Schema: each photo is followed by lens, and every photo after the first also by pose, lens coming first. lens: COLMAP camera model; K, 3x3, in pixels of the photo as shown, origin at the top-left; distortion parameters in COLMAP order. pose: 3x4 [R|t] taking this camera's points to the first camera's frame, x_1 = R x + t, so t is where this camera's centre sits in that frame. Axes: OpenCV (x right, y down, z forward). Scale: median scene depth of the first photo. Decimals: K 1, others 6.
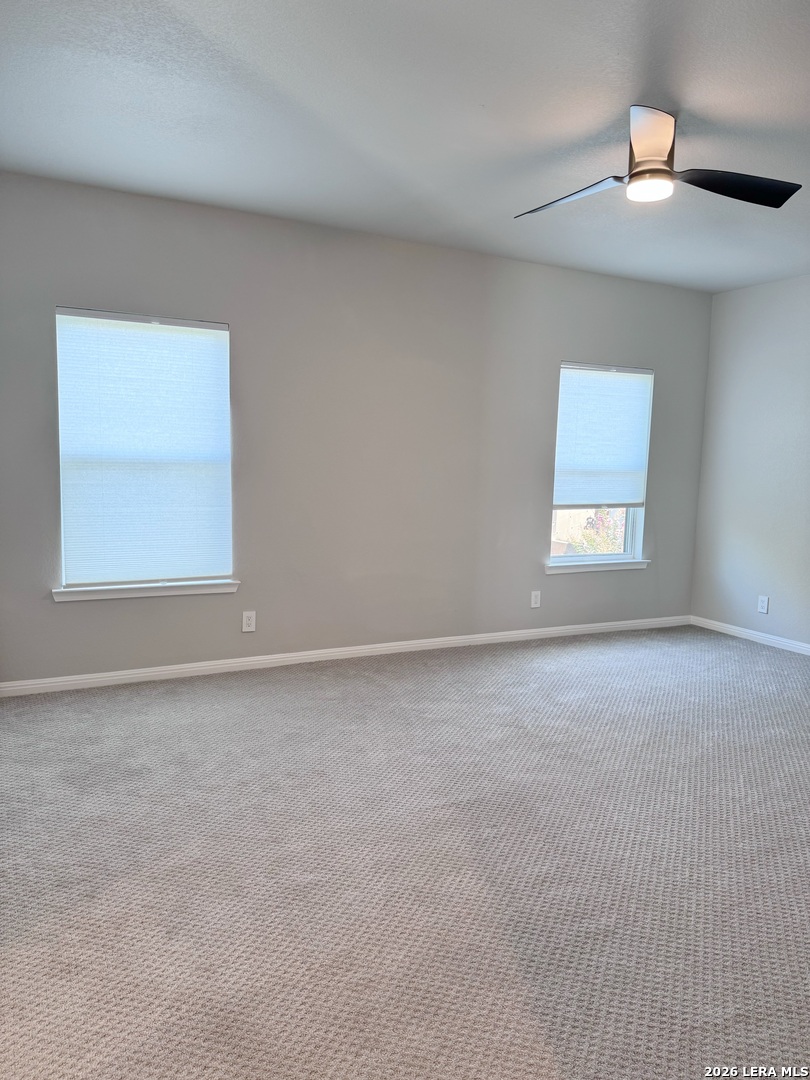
lens RADIAL K [[752.1, 0, 399.4], [0, 752.1, 539.3], [0, 0, 1]] dist [0.146795, -0.252265]
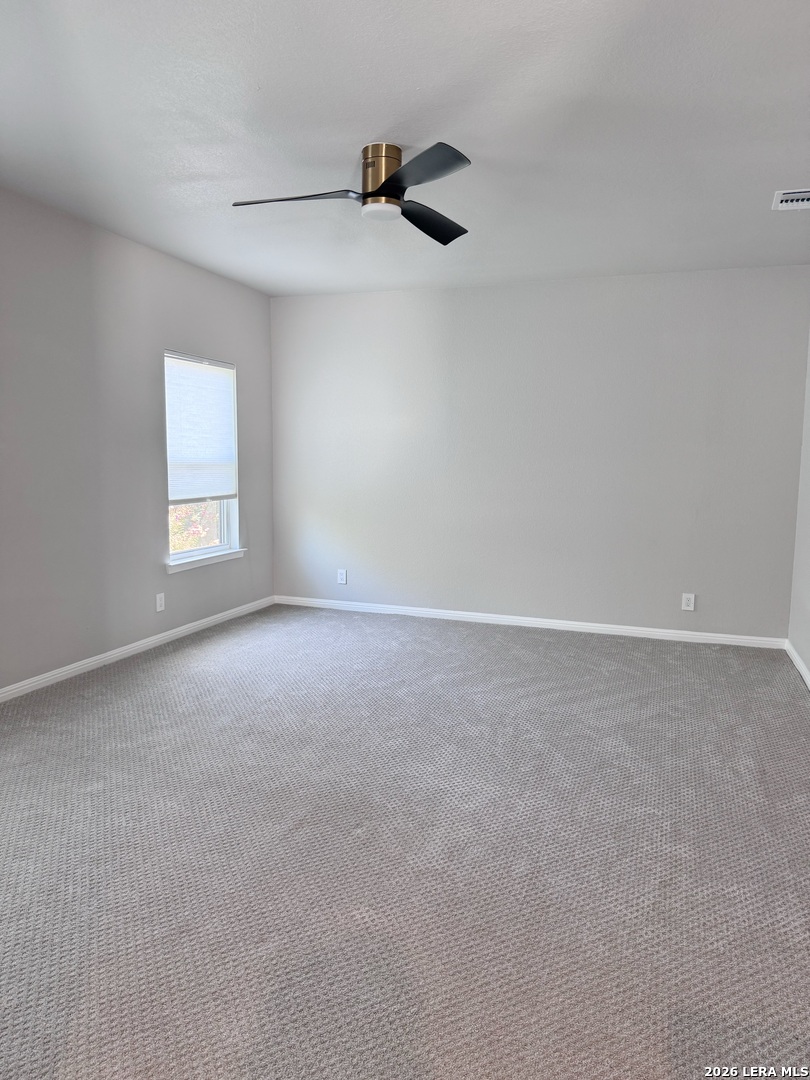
lens RADIAL K [[752.1, 0, 399.4], [0, 752.1, 539.3], [0, 0, 1]] dist [0.146795, -0.252265]
pose [[0.725965, -0.090876, 0.681701, -0.242623], [0.075271, 0.995776, 0.052586, -0.025864], [-0.683600, 0.013137, 0.729739, 0.106368]]
